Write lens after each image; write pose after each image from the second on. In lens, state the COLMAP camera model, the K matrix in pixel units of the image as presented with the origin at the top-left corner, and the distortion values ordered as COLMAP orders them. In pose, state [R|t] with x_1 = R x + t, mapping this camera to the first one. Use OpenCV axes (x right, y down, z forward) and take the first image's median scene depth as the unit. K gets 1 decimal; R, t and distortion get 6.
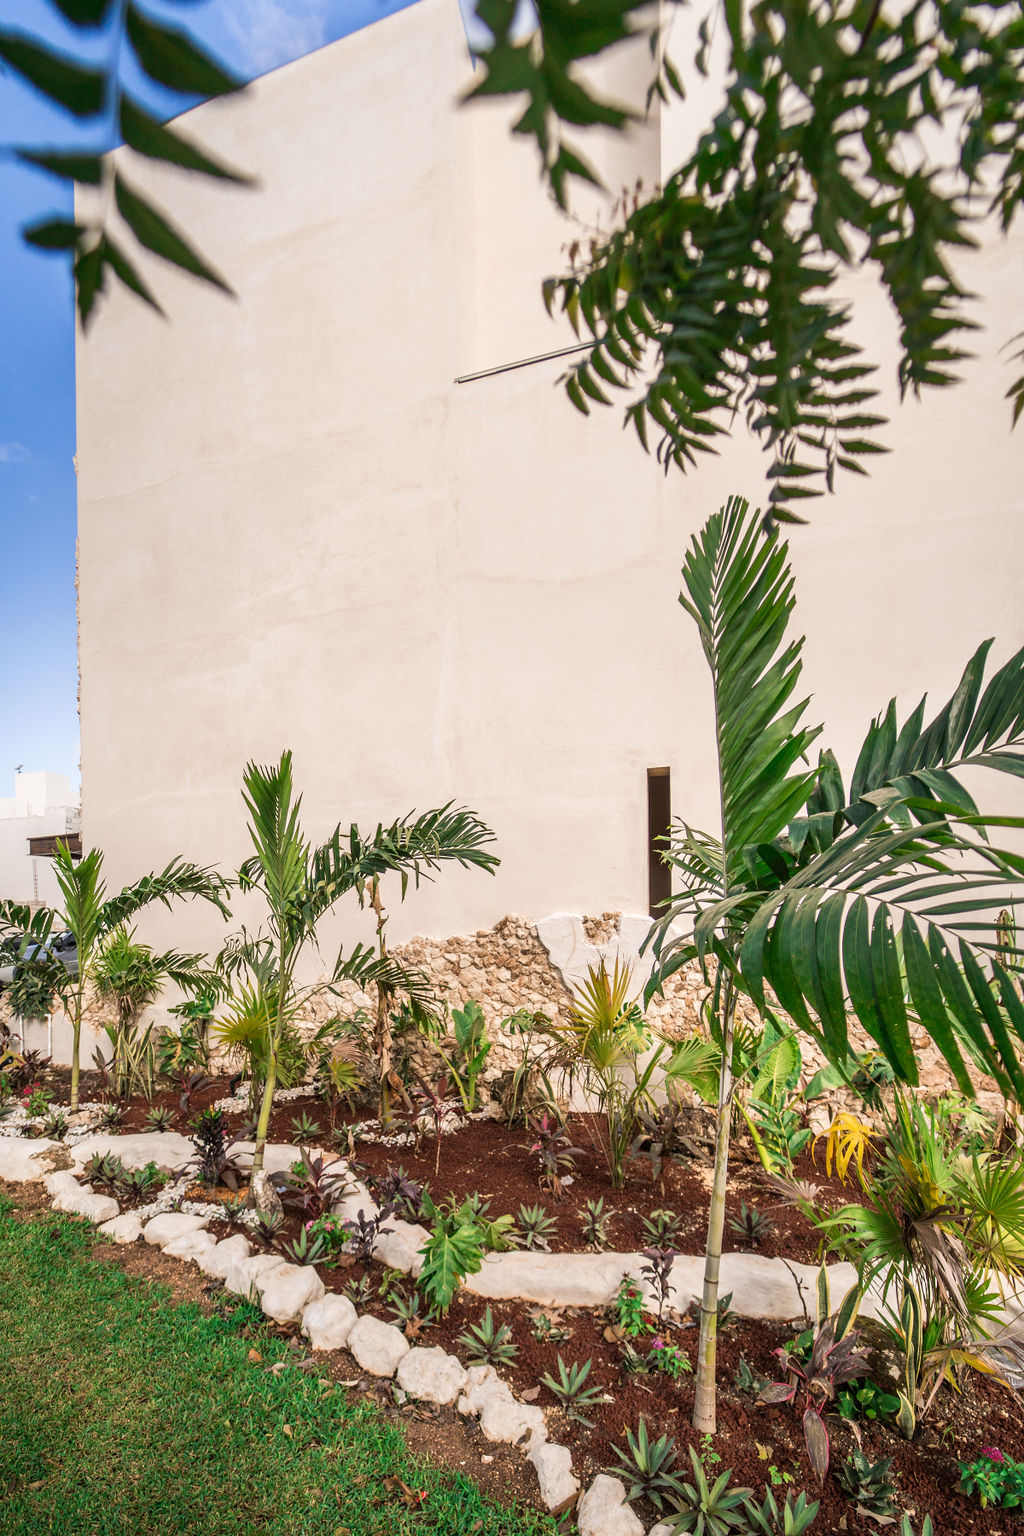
lens RADIAL K [[675.7, 0, 455.8], [0, 675.7, 935.4], [0, 0, 1]] dist [0.000075, 0.000040]
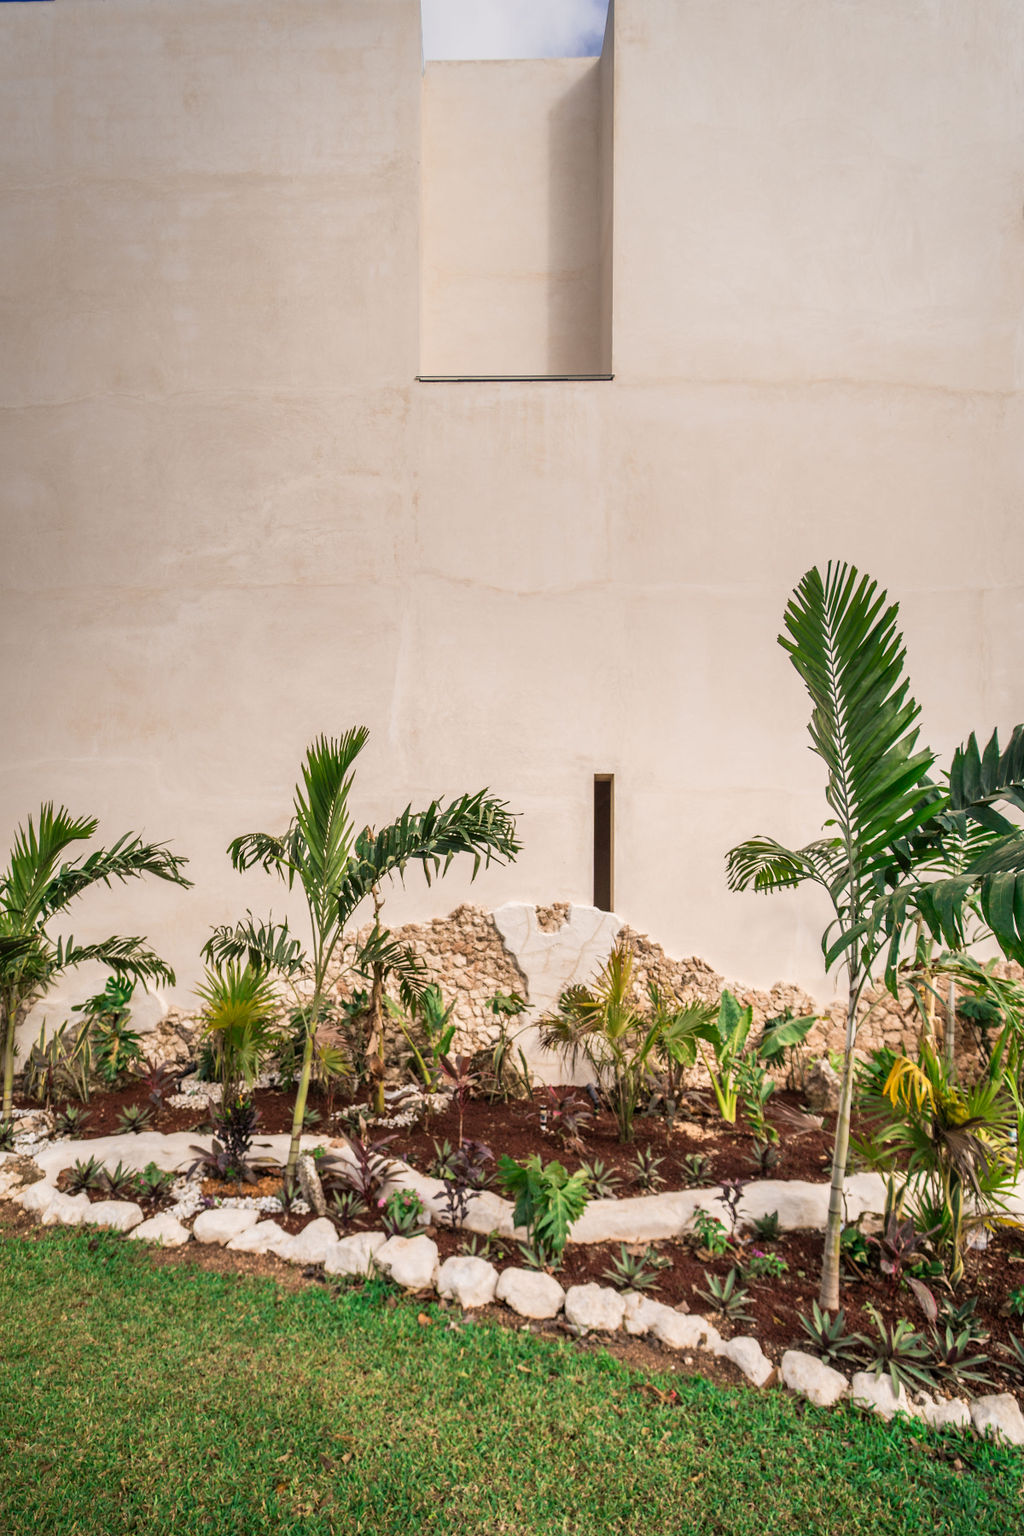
lens RADIAL K [[675.7, 0, 455.8], [0, 675.7, 935.4], [0, 0, 1]] dist [0.000075, 0.000040]
pose [[0.954549, 0.007171, 0.297968, -0.263073], [-0.008274, 0.999963, 0.002441, 0.017899], [-0.297939, -0.004796, 0.954573, 0.006500]]
